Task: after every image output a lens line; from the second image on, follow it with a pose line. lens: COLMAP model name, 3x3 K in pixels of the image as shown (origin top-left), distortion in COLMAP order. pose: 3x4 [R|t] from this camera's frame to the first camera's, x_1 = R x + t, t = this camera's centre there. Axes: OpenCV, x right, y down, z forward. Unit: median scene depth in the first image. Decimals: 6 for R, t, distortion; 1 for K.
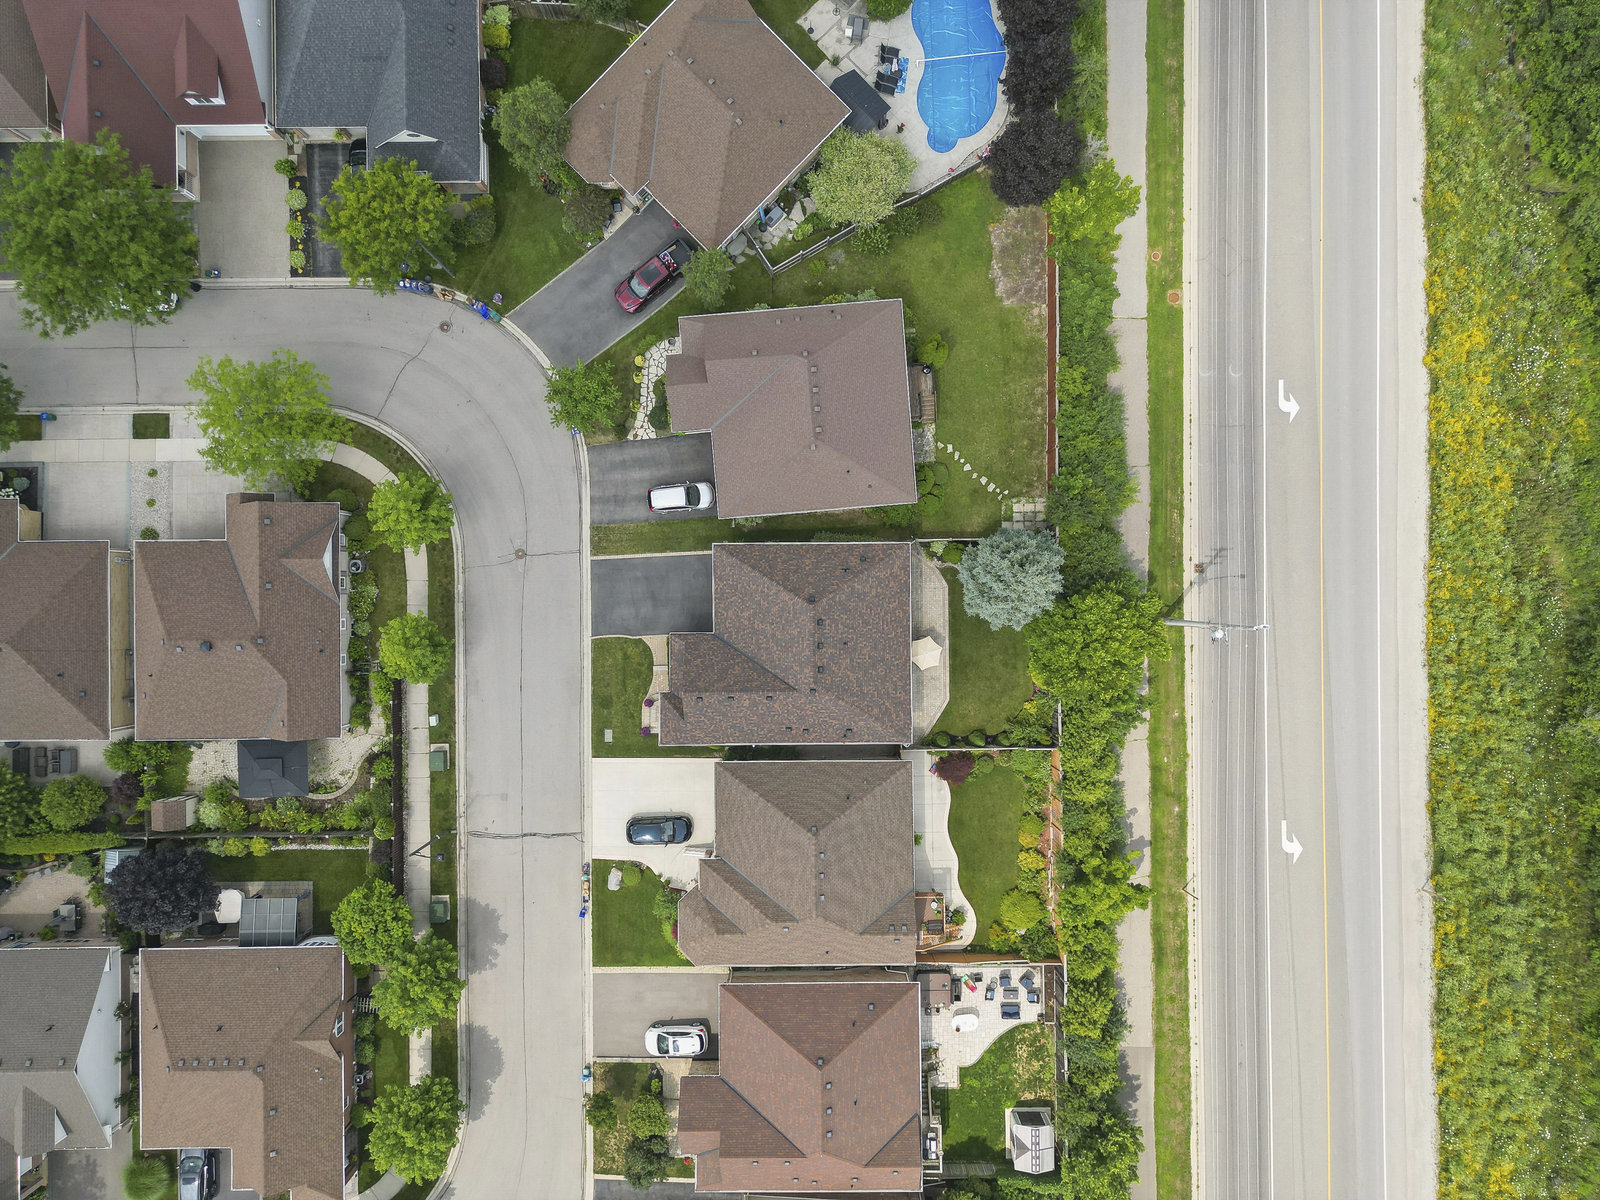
lens RADIAL K [[1123.5, 0, 802.3], [0, 1123.5, 601.6], [0, 0, 1]] dist [0.077738, -0.083142]
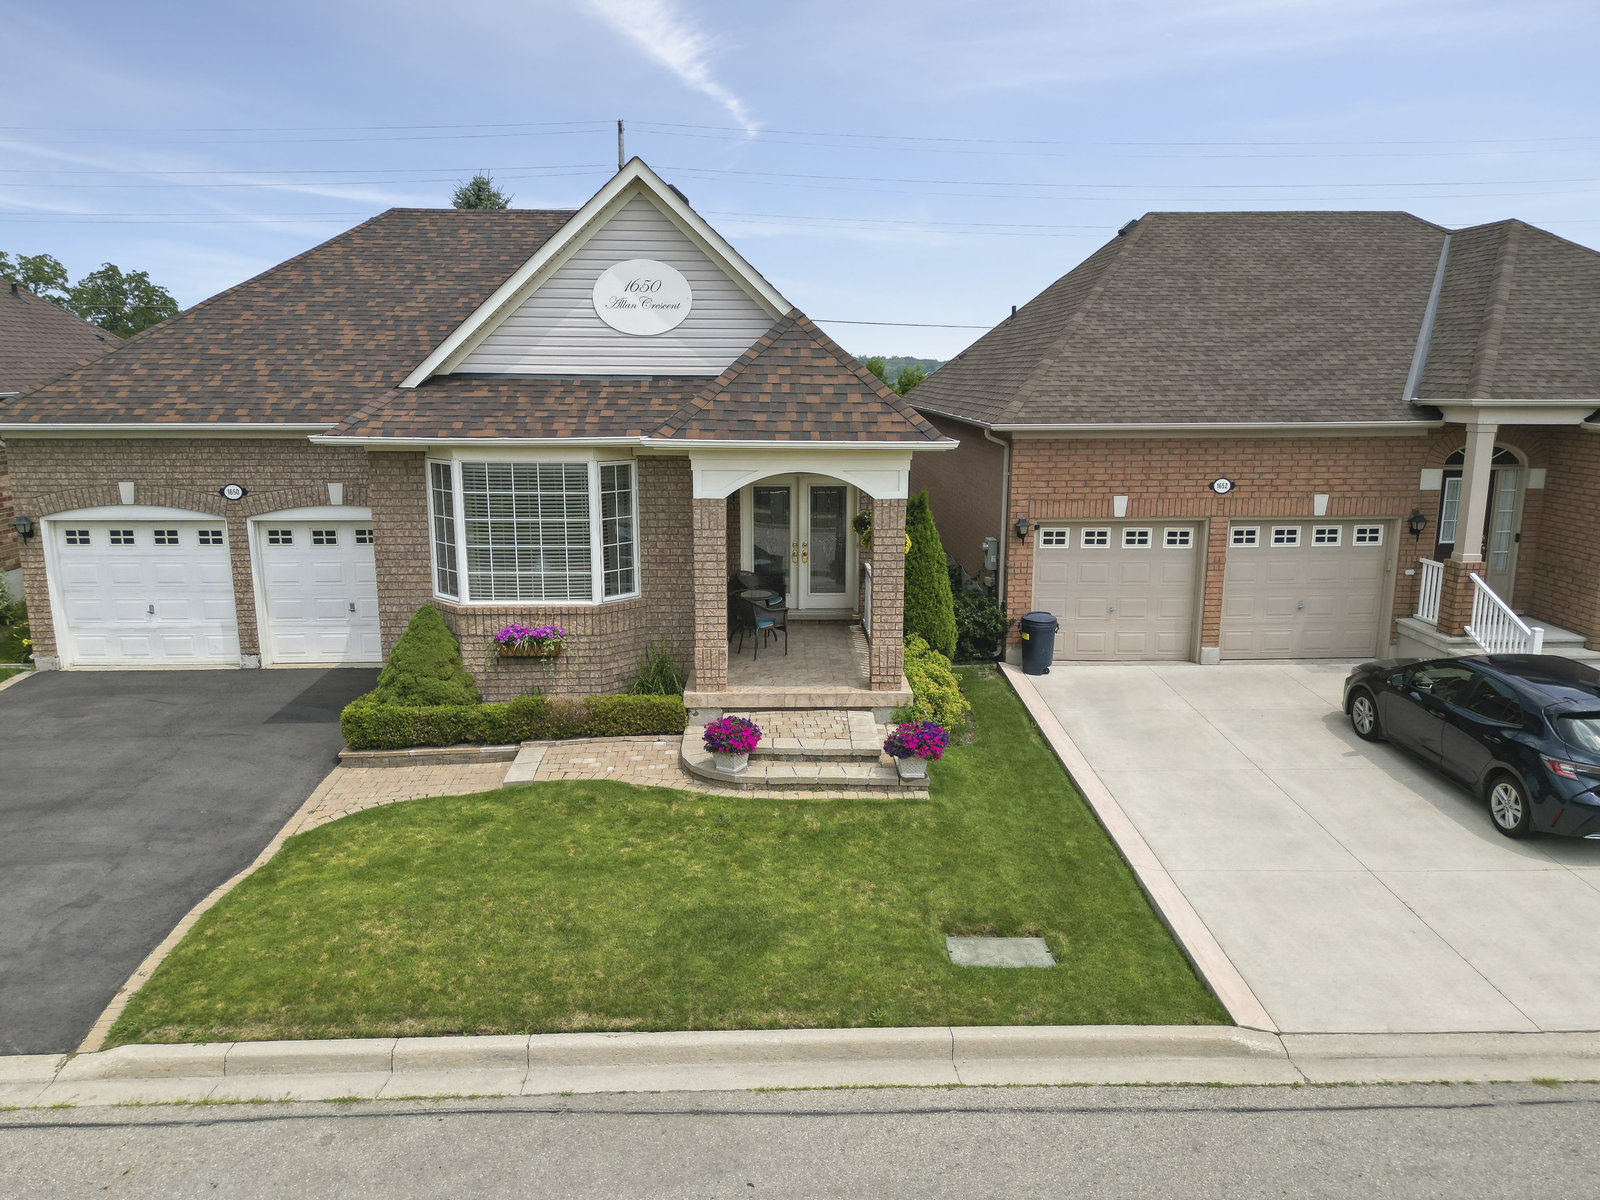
lens RADIAL K [[1134.6, 0, 803.0], [0, 1134.6, 598.8], [0, 0, 1]] dist [0.085062, -0.094658]
pose [[-0.024052, -0.187847, 0.981904, -0.284469], [0.999710, -0.005277, 0.023479, 0.095456], [0.000771, 0.982184, 0.187920, 0.940377]]
